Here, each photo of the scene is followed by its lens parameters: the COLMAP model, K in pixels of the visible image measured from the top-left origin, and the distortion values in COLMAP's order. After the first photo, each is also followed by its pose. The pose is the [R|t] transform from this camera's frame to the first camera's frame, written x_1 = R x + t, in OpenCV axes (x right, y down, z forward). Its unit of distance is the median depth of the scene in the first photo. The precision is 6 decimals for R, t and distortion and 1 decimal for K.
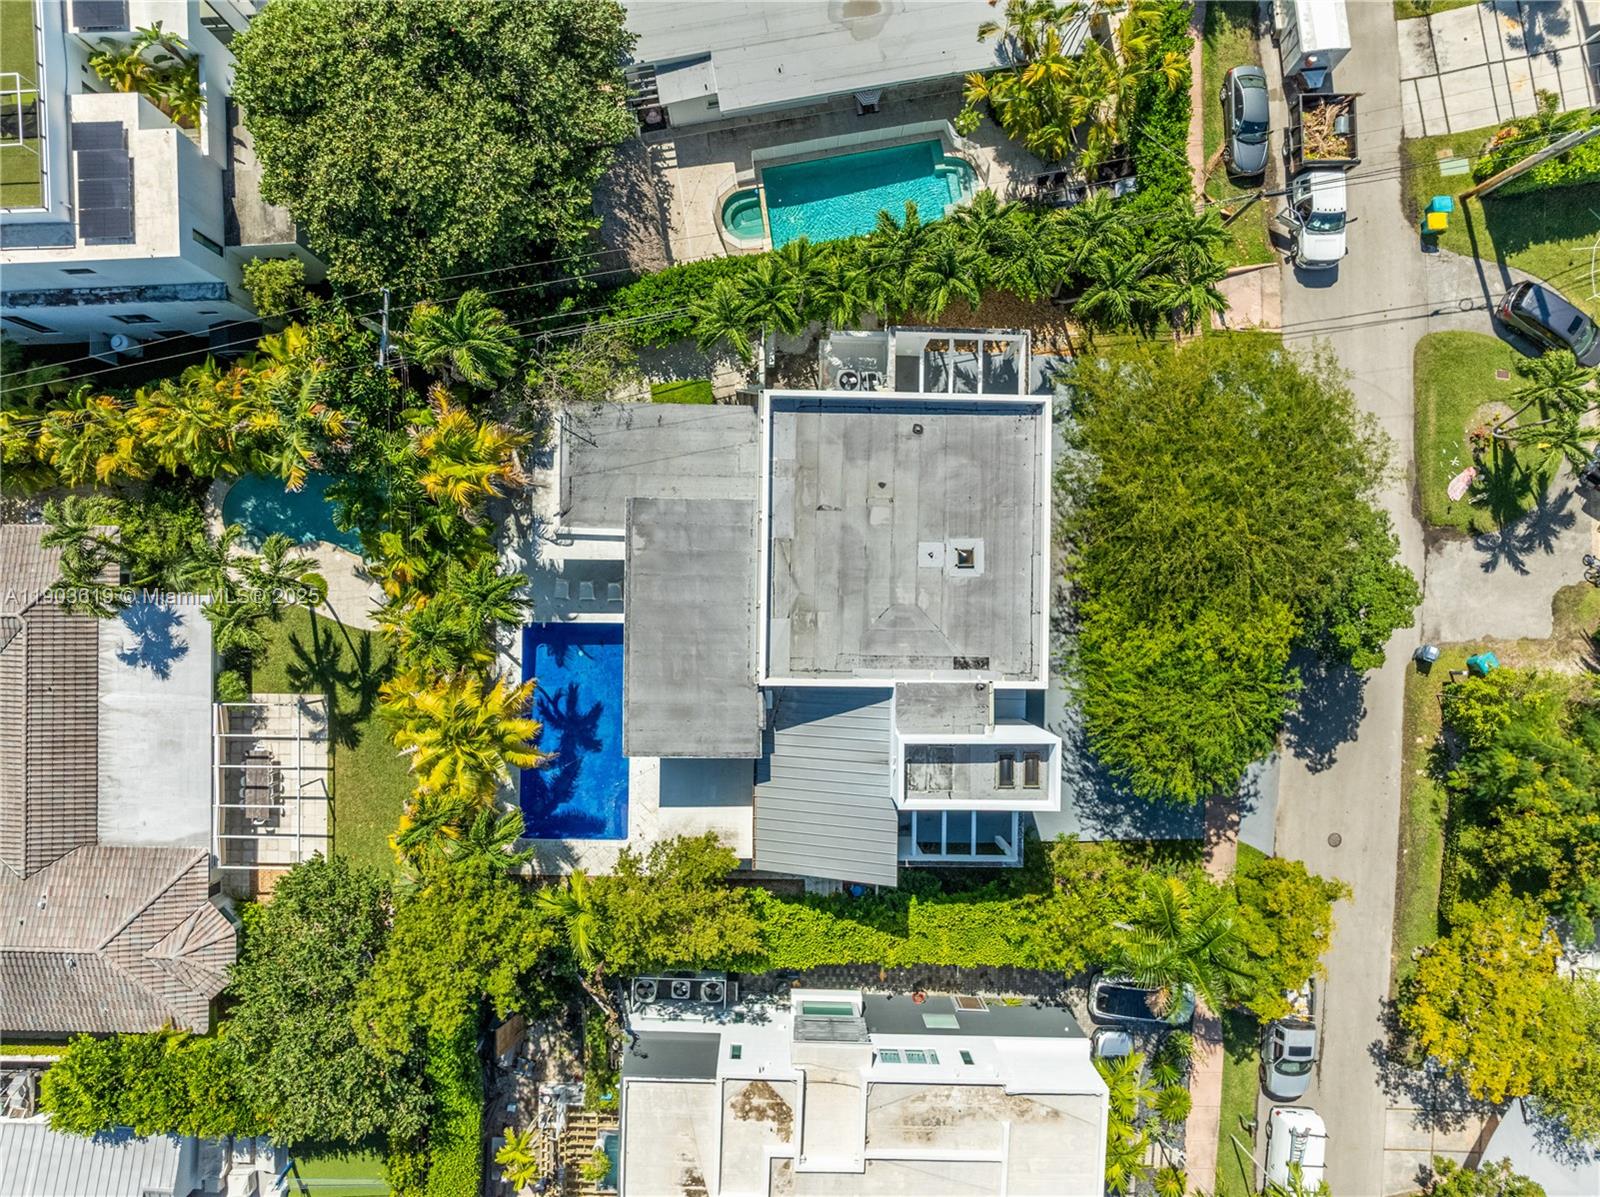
lens RADIAL K [[1131.0, 0, 800.0], [0, 1131.0, 598.5], [0, 0, 1]] dist [-0.055692, 0.034254]
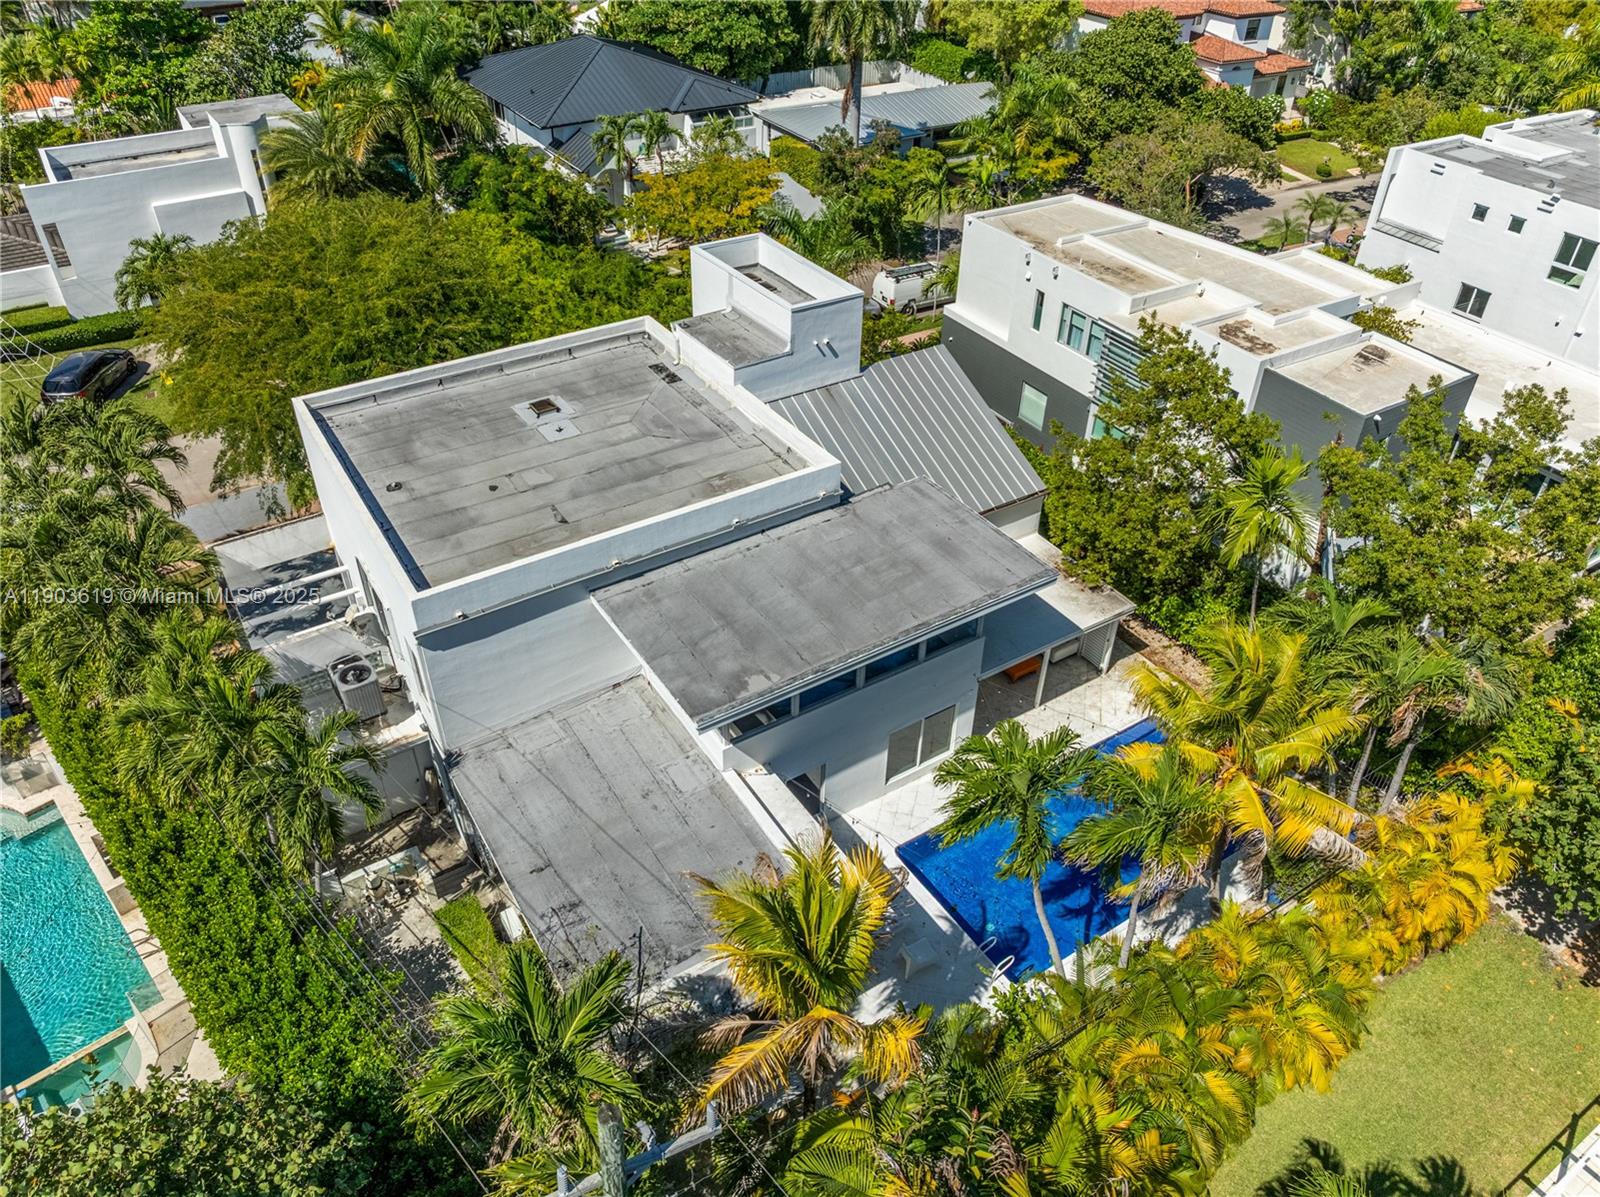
lens RADIAL K [[1131.0, 0, 800.0], [0, 1131.0, 598.5], [0, 0, 1]] dist [-0.055692, 0.034254]
pose [[-0.552605, -0.532896, 0.640820, -0.458268], [0.833023, -0.328713, 0.444995, -0.249228], [-0.026490, 0.779724, 0.625563, 0.581454]]
